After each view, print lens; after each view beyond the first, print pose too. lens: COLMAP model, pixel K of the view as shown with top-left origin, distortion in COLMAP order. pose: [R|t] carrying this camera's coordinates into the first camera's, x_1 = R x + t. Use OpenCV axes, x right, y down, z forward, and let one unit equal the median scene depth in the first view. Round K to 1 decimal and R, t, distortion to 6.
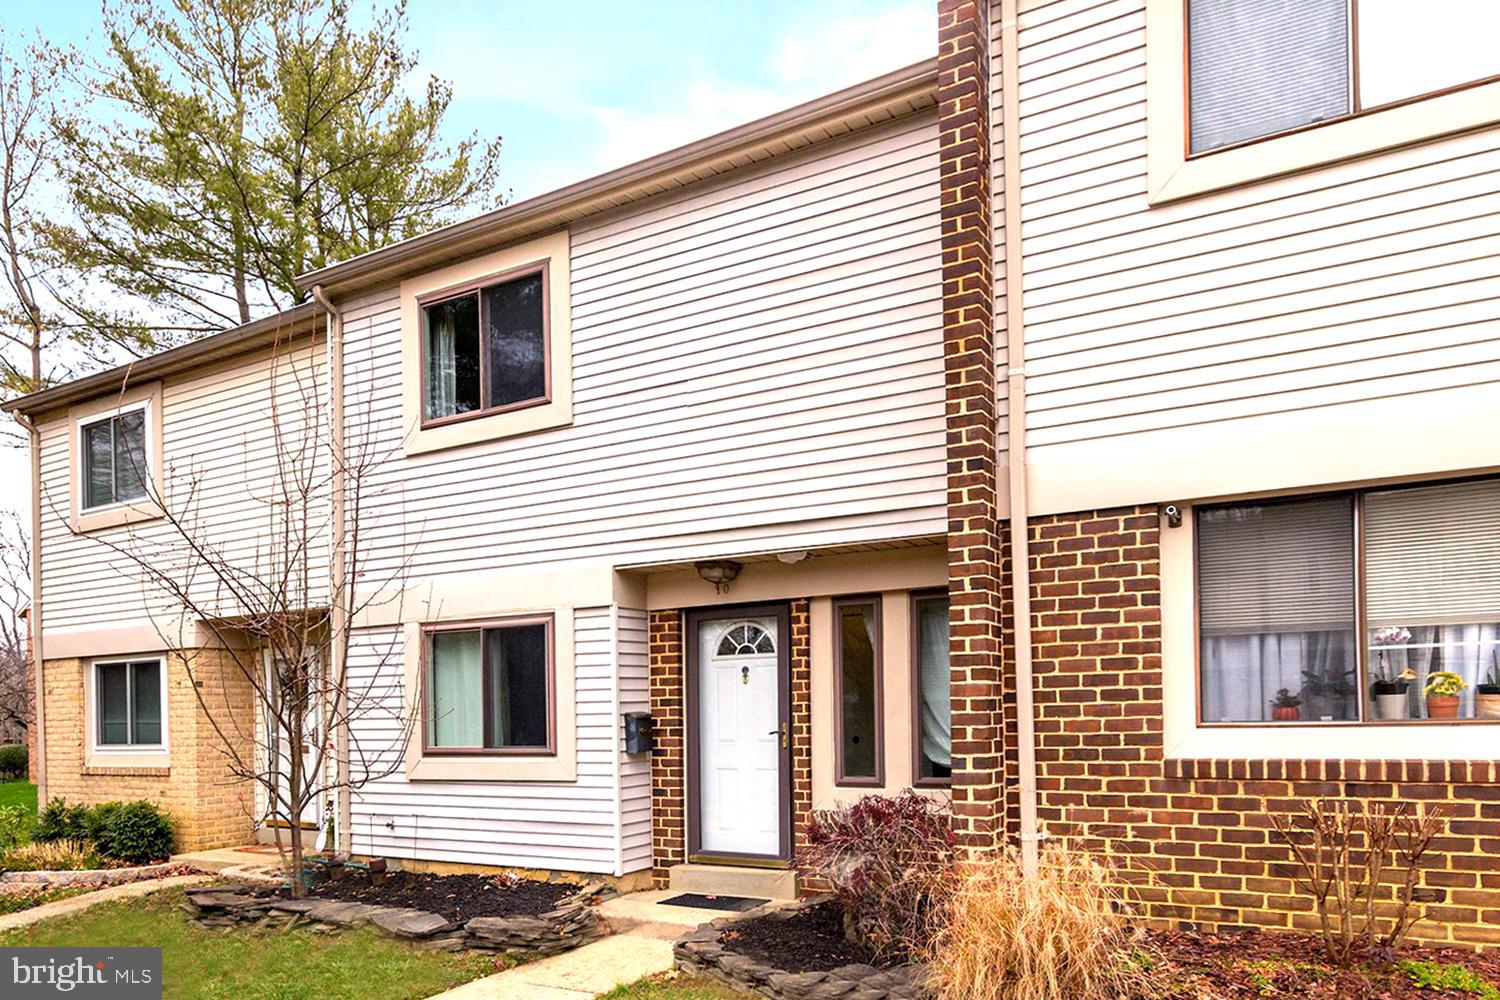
lens RADIAL K [[1002.6, 0, 765.5], [0, 1002.6, 545.5], [0, 0, 1]] dist [-0.020585, 0.005392]
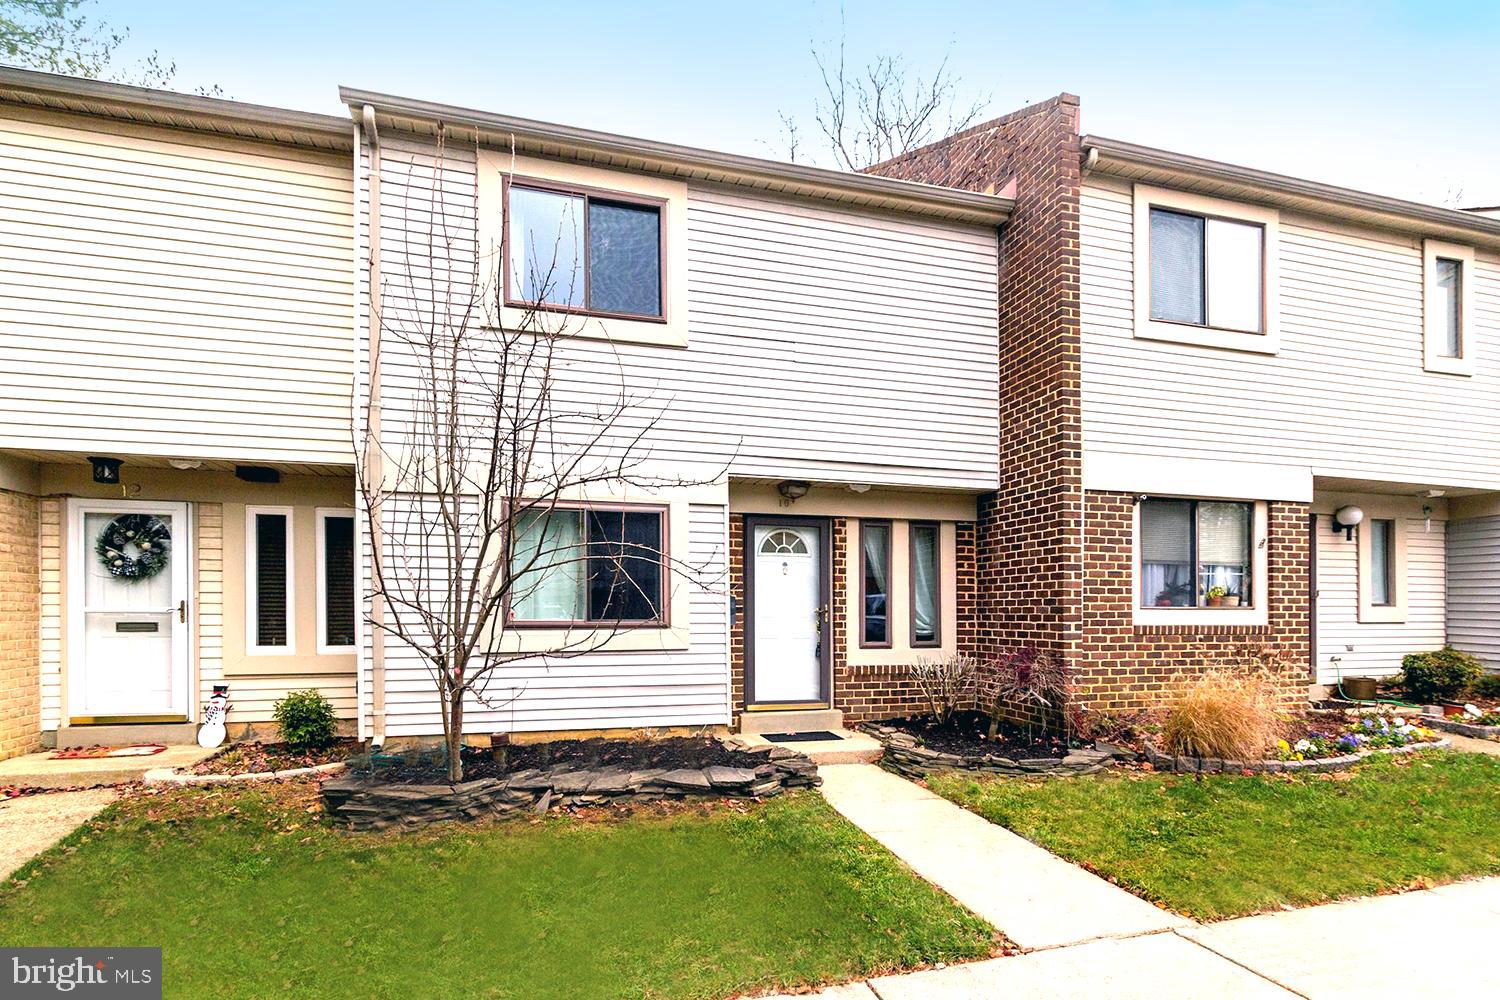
lens RADIAL K [[710.5, 0, 737.7], [0, 710.5, 503.2], [0, 0, 1]] dist [-0.008458, -0.000351]
pose [[0.719523, 0.125329, 0.683066, -0.795301], [-0.130675, 0.990445, -0.044078, 0.101471], [-0.682064, -0.057544, 0.729025, 0.388029]]
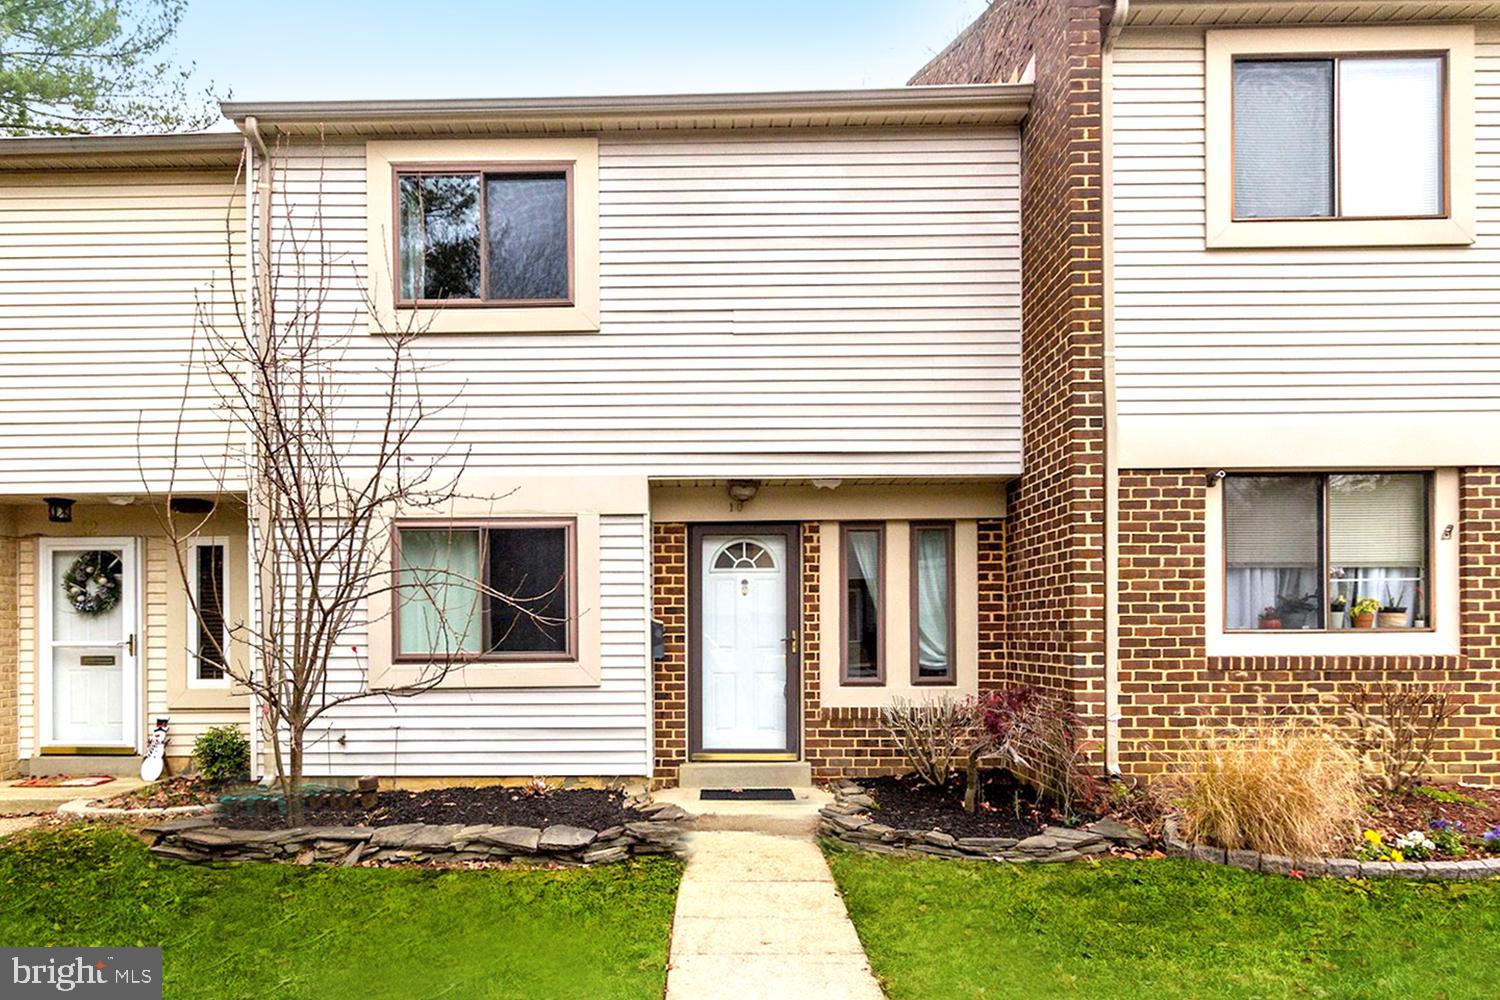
lens RADIAL K [[857.2, 0, 736.3], [0, 857.2, 503.9], [0, 0, 1]] dist [-0.006730, -0.001907]
pose [[0.882826, 0.083187, 0.462275, -0.517430], [-0.087568, 0.996086, -0.012015, 0.055963], [-0.461465, -0.029873, 0.886655, 0.195031]]
